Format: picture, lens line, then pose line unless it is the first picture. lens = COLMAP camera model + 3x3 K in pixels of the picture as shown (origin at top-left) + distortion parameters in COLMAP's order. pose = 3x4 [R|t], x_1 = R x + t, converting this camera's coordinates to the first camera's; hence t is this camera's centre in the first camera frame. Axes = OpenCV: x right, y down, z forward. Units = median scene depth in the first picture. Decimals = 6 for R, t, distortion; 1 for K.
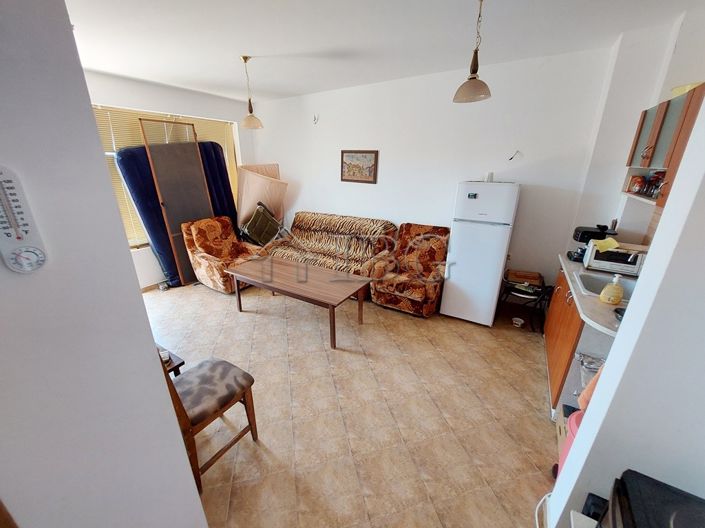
lens RADIAL K [[283.8, 0, 346.4], [0, 283.8, 264.0], [0, 0, 1]] dist [-0.009080, -0.005565]
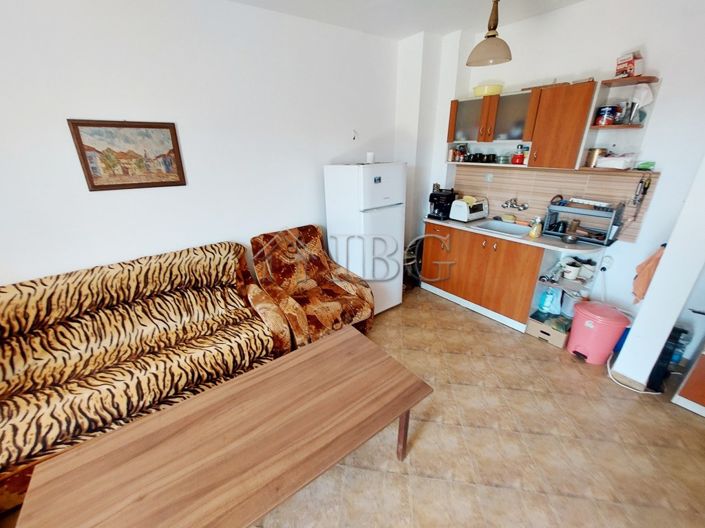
lens RADIAL K [[282.5, 0, 347.3], [0, 282.5, 261.4], [0, 0, 1]] dist [-0.019112, 0.000173]
pose [[0.372516, -0.359682, 0.855489, -0.307780], [0.330947, 0.912716, 0.239634, -0.180009], [-0.867010, 0.193854, 0.459037, 0.523171]]
